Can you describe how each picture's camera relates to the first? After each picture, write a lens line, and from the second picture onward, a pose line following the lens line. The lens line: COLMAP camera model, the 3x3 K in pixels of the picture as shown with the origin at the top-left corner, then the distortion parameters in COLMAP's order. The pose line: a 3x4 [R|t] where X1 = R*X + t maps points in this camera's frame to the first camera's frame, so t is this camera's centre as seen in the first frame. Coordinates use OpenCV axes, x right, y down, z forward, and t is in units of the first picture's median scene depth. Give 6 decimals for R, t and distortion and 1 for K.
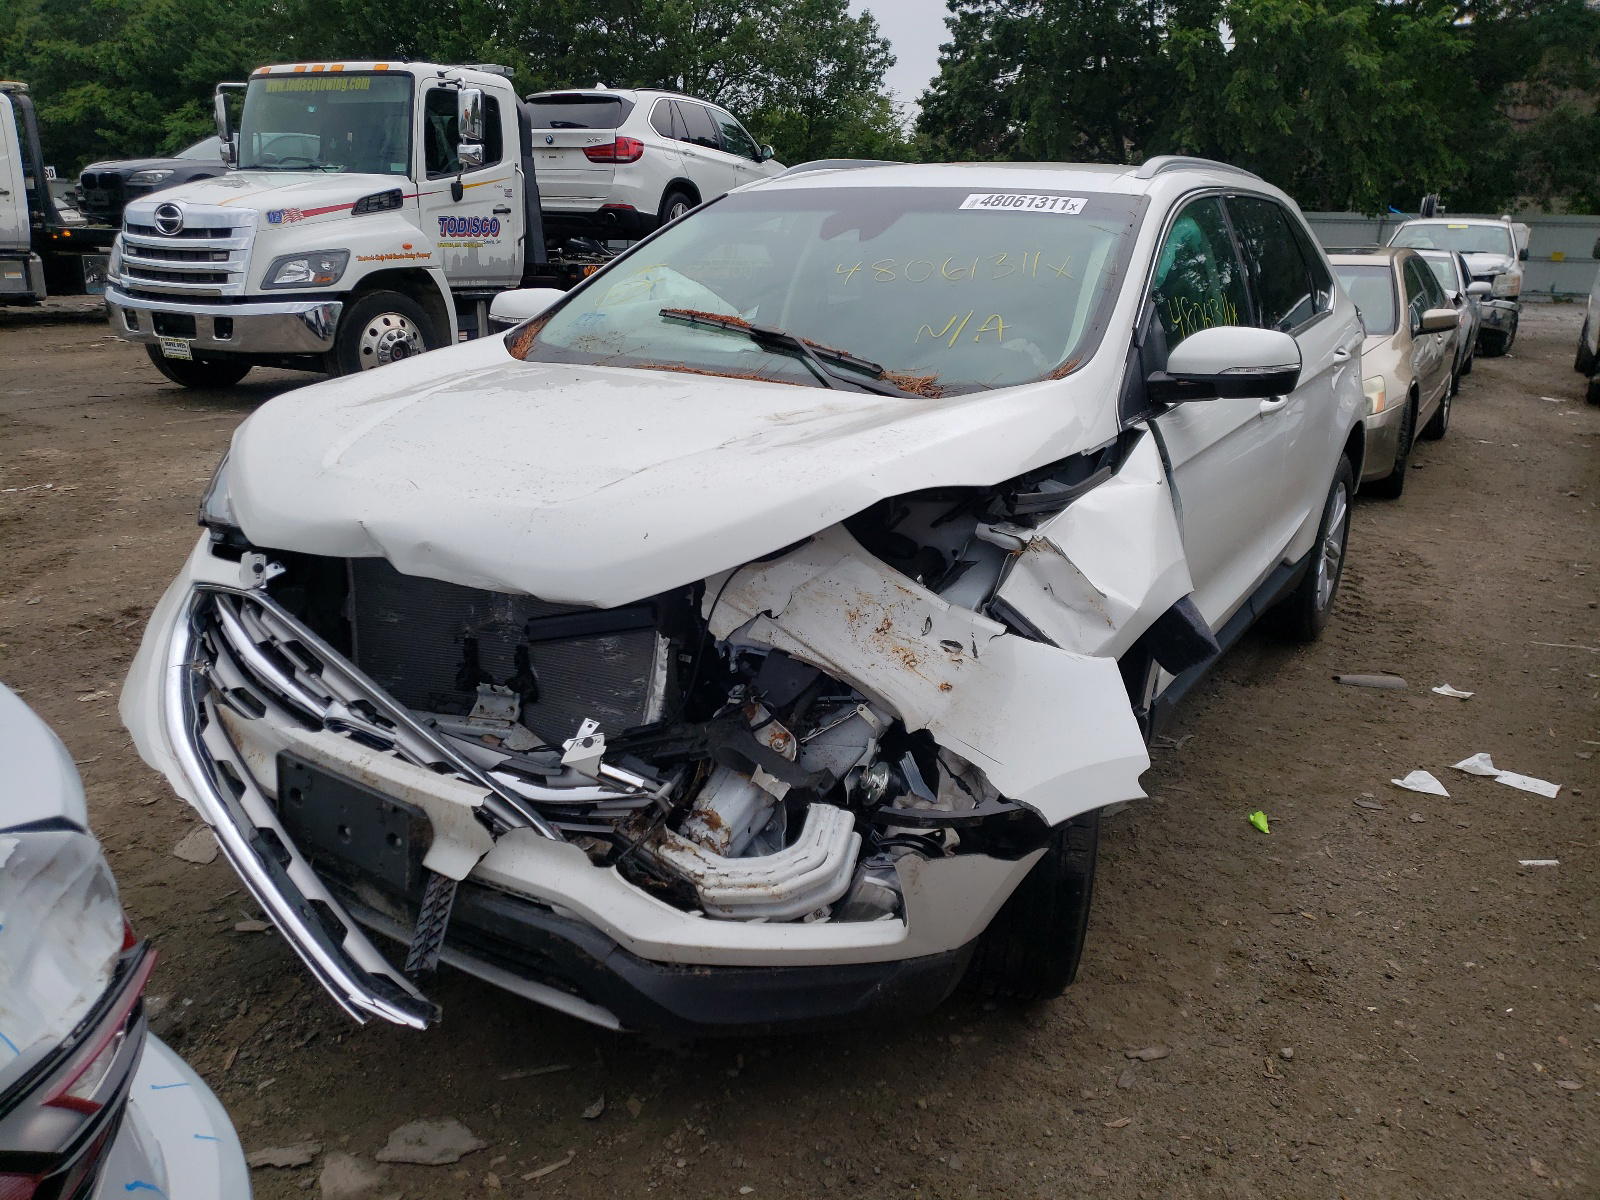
lens RADIAL K [[1268.3, 0, 792.2], [0, 1268.3, 550.1], [0, 0, 1]] dist [0.103798, -0.320260]
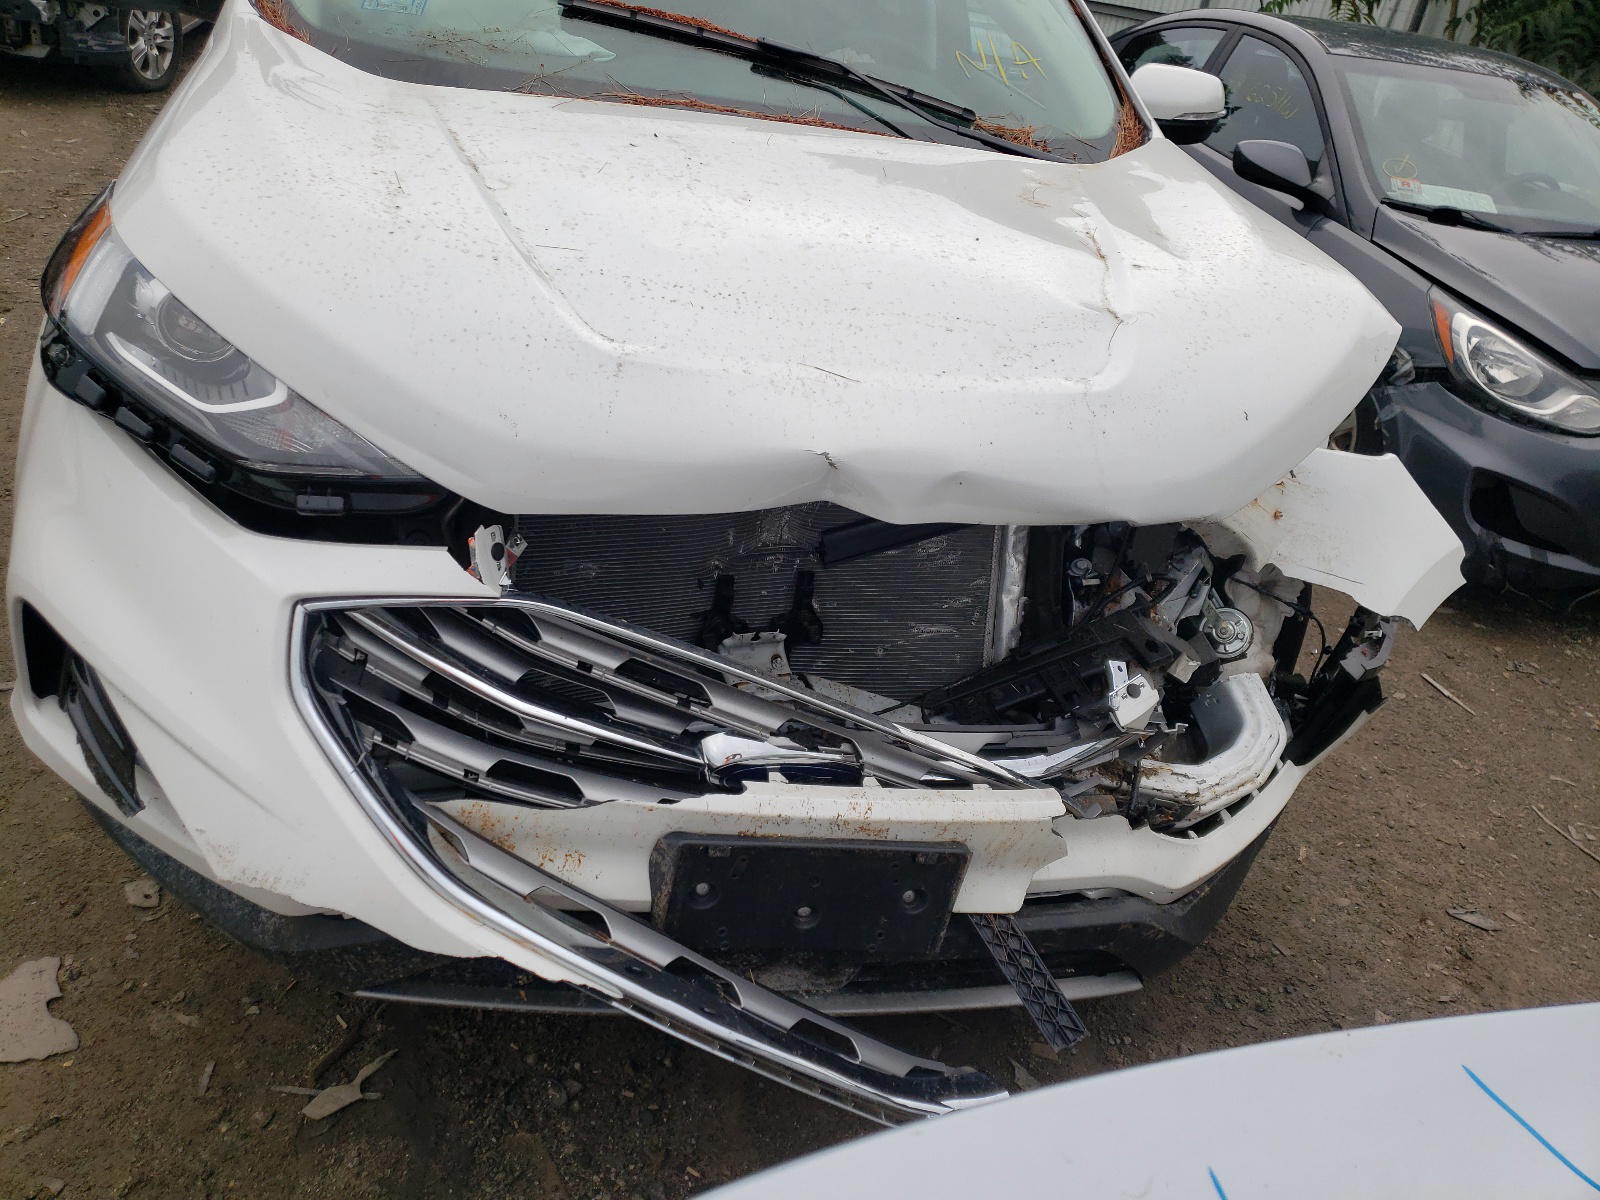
lens RADIAL K [[1239.1, 0, 800.0], [0, 1239.1, 600.0], [0, 0, 1]] dist [0.177630, -0.287949]
pose [[0.725941, -0.252800, 0.639610, -0.720483], [0.044908, 0.945434, 0.322705, -0.143354], [-0.686289, -0.205542, 0.697682, 0.573642]]
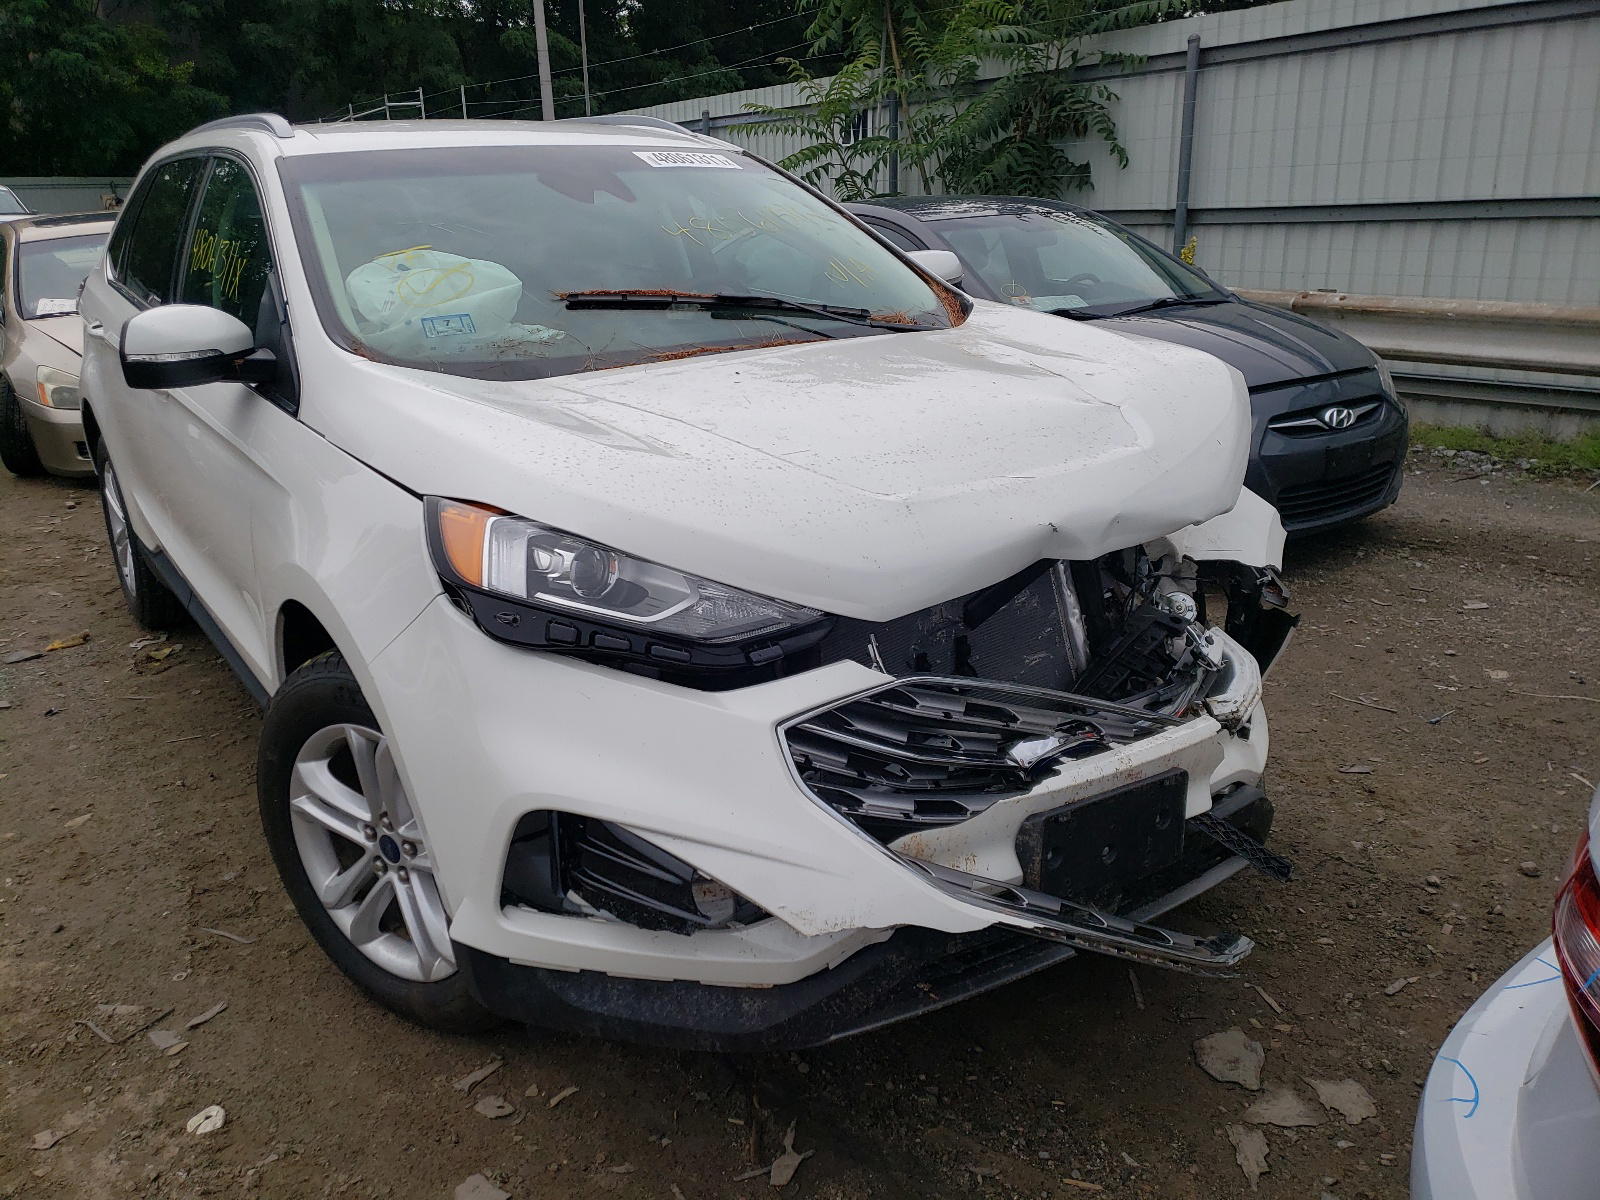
lens RADIAL K [[1268.3, 0, 792.2], [0, 1268.3, 550.1], [0, 0, 1]] dist [0.103798, -0.320260]
pose [[0.393661, -0.290996, 0.871981, -1.167541], [0.262272, 0.944701, 0.196860, -0.223364], [-0.881047, 0.151200, 0.448212, 0.746963]]
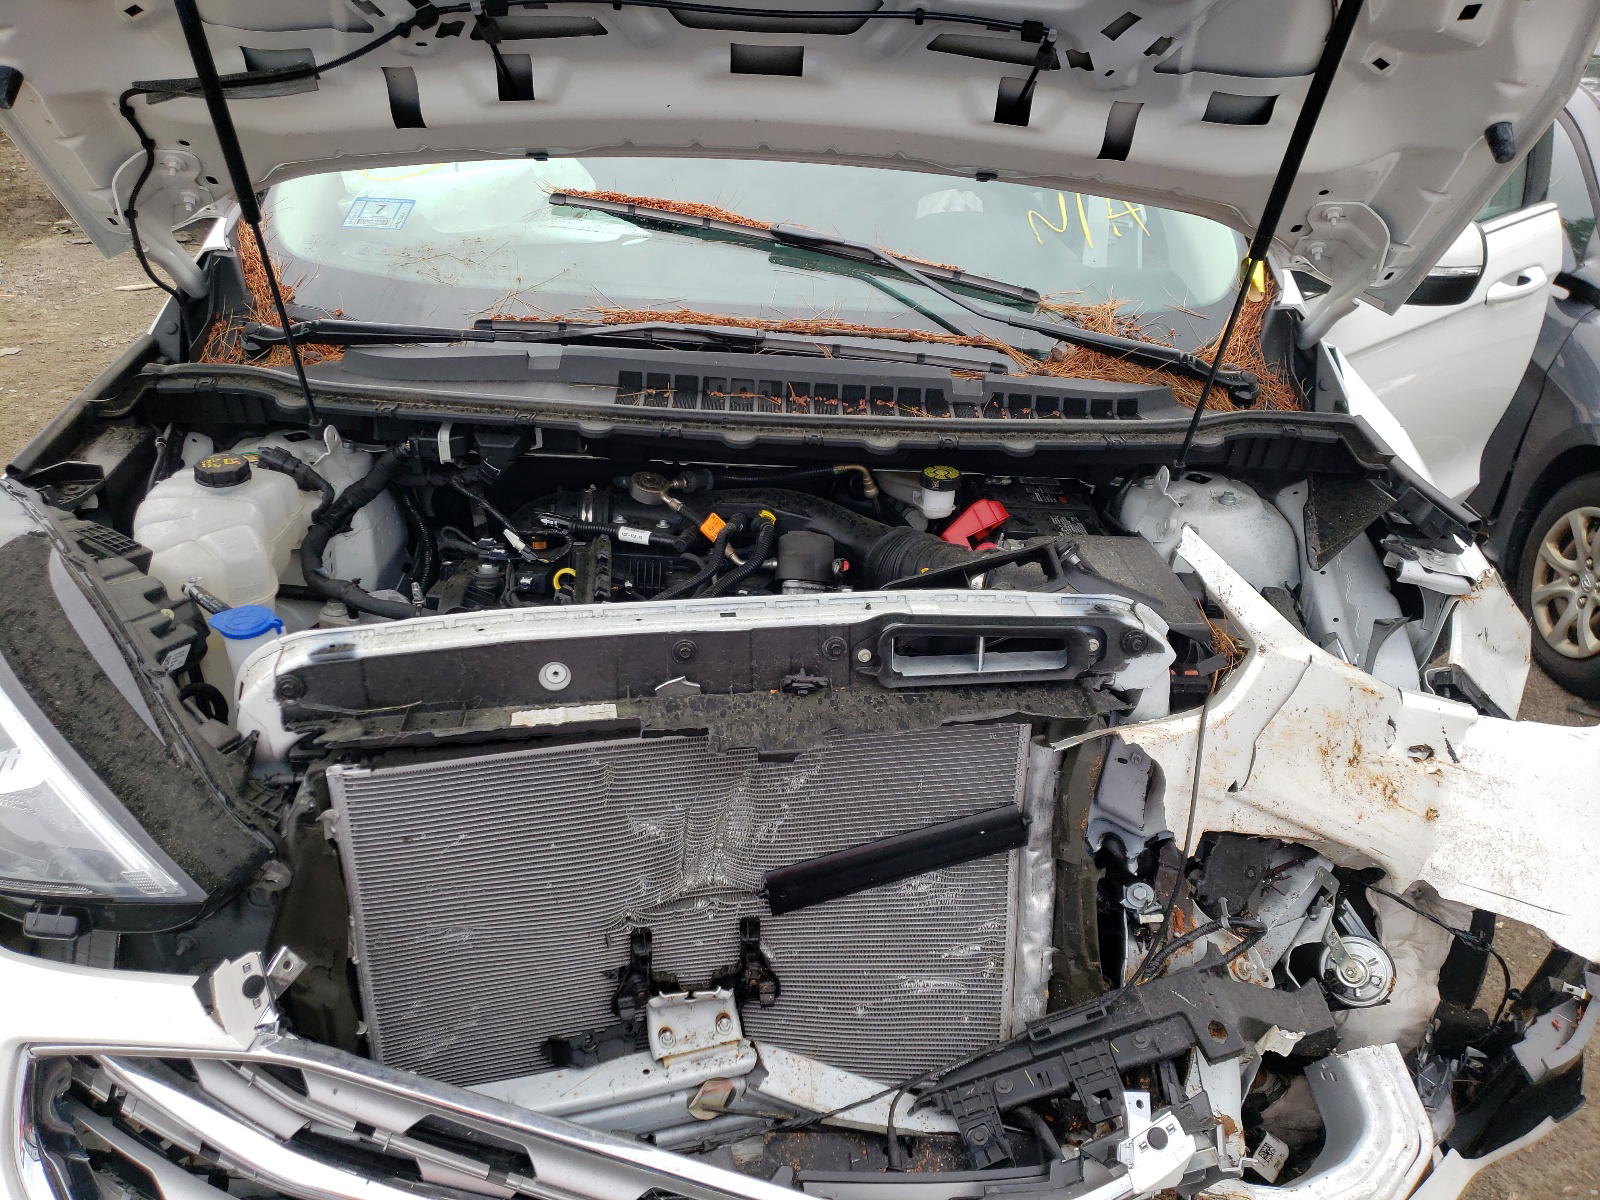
lens RADIAL K [[1270.7, 0, 800.0], [0, 1270.7, 600.0], [0, 0, 1]] dist [-0.003334, 0.090376]
pose [[0.846557, -0.229233, 0.480409, -0.471389], [0.098840, 0.954519, 0.281289, -0.230627], [-0.523041, -0.190643, 0.830713, 0.610599]]
